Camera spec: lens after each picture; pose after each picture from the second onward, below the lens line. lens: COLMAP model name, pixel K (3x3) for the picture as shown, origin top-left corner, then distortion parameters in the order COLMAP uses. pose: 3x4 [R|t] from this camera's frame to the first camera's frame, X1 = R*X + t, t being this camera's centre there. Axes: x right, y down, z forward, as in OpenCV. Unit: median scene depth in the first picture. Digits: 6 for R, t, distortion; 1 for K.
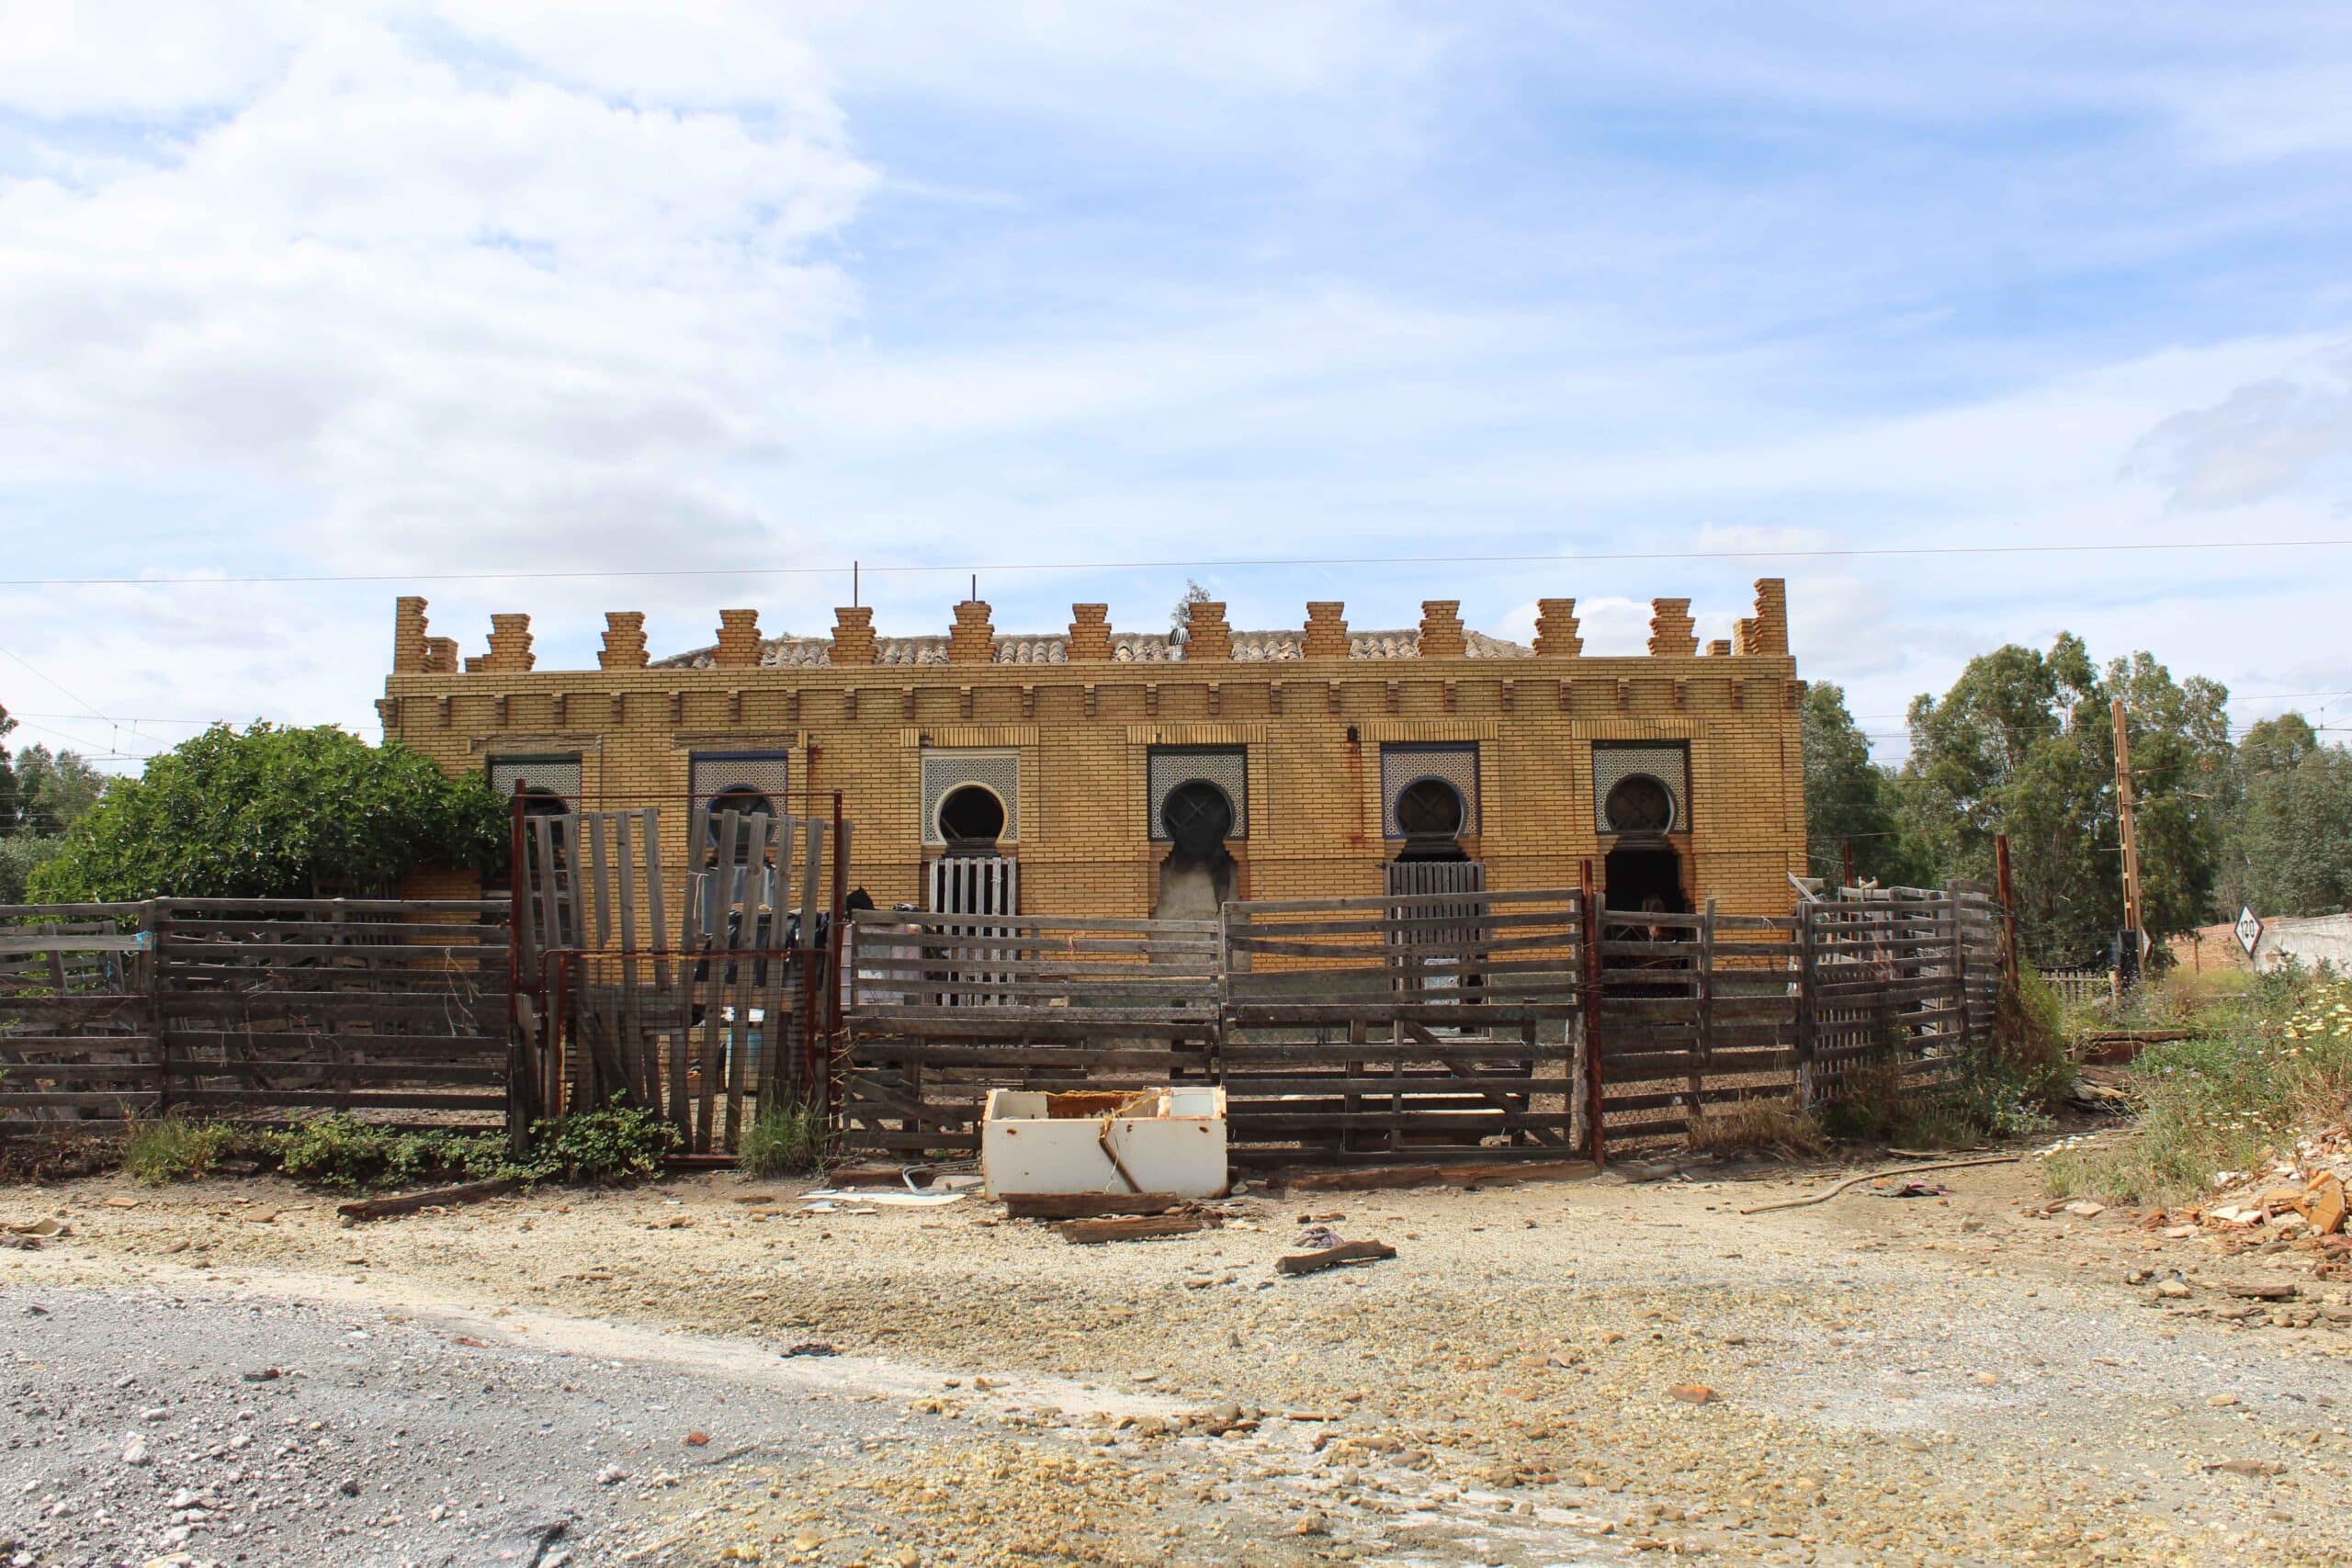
lens RADIAL K [[2214.8, 0, 1176.0], [0, 2214.8, 784.0], [0, 0, 1]] dist [-0.177024, 0.000535]
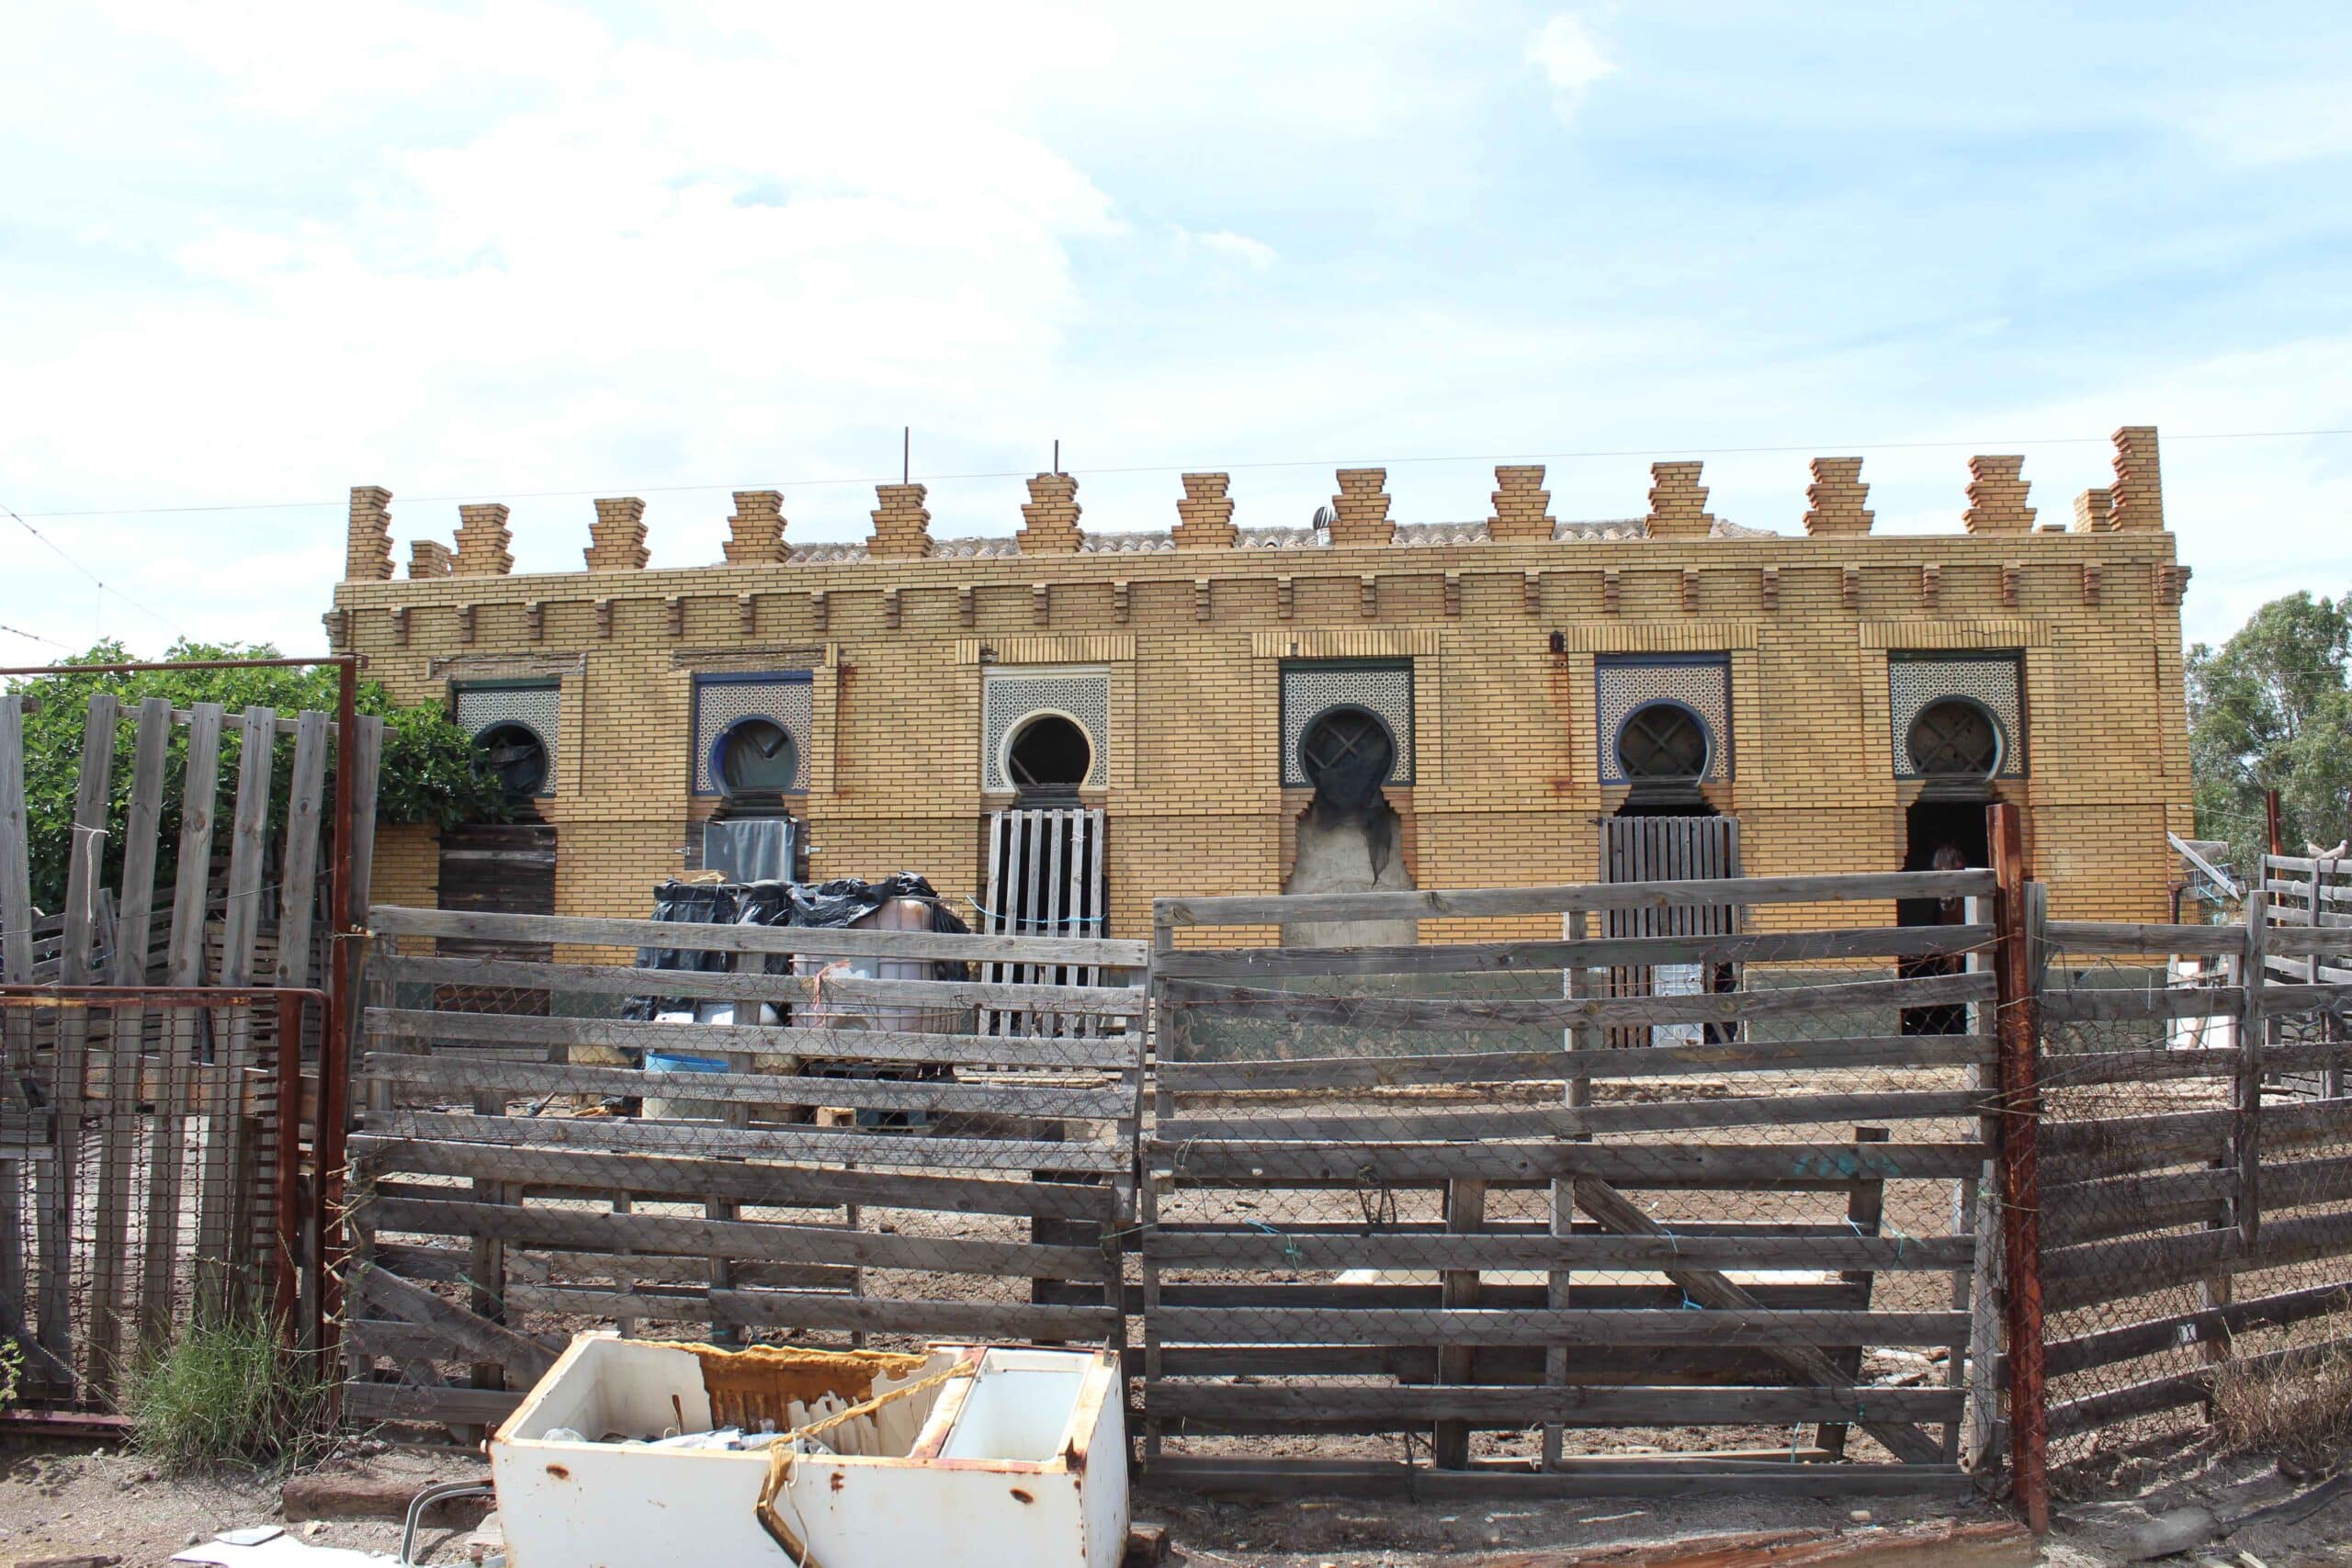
lens RADIAL K [[1966.3, 0, 1176.0], [0, 1966.3, 784.0], [0, 0, 1]] dist [-0.172442, 0.154615]
pose [[0.990657, 0.000044, -0.136375, 0.042787], [0.002280, 0.999855, 0.016886, 0.013342], [0.136356, -0.017039, 0.990513, 0.337936]]
